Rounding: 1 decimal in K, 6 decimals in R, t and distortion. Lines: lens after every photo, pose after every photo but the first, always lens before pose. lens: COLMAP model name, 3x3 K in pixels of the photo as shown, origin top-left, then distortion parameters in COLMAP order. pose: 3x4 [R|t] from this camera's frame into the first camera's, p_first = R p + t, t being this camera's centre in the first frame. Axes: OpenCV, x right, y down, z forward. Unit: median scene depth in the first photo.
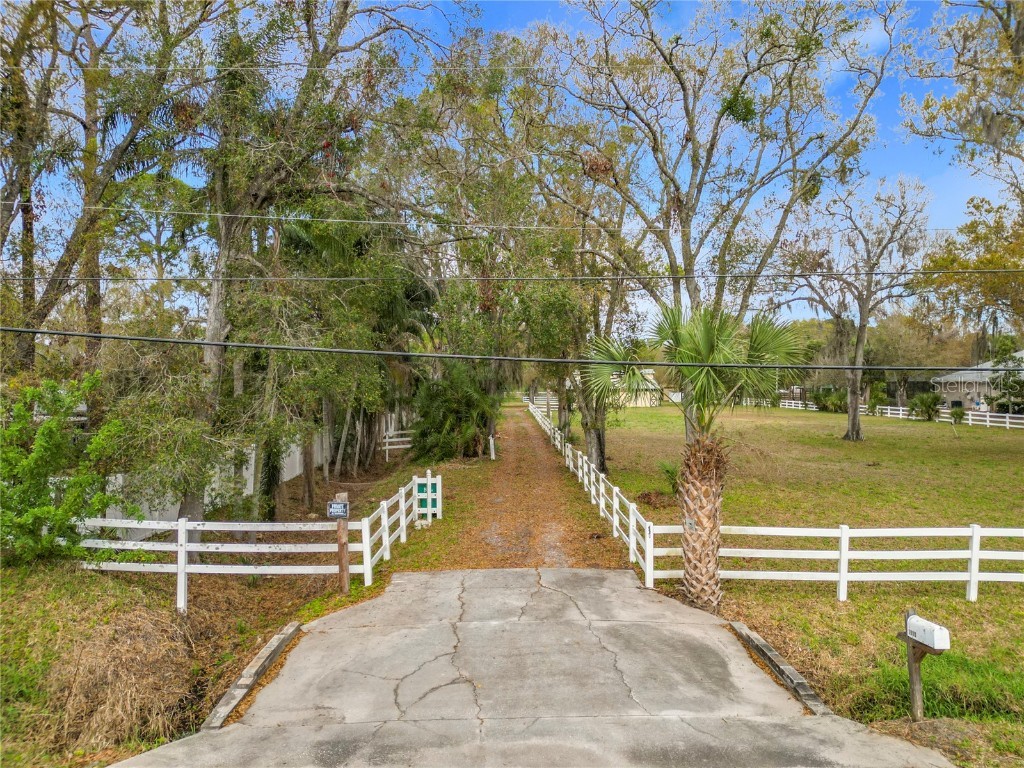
lens RADIAL K [[719.4, 0, 528.1], [0, 719.4, 365.3], [0, 0, 1]] dist [0.069896, -0.053493]
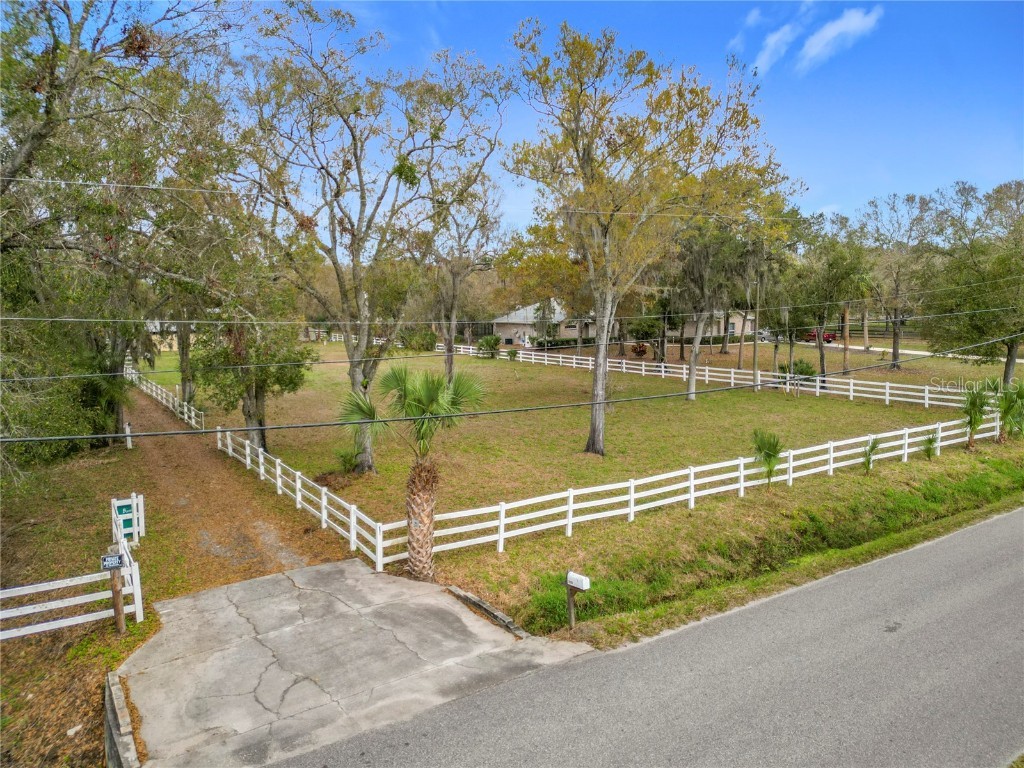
lens RADIAL K [[731.5, 0, 511.6], [0, 731.5, 323.6], [0, 0, 1]] dist [0.056996, -0.035505]
pose [[0.848889, -0.026712, 0.527896, -0.371705], [-0.002698, 0.998490, 0.054863, -0.254158], [-0.528564, -0.047997, 0.847535, -0.301466]]
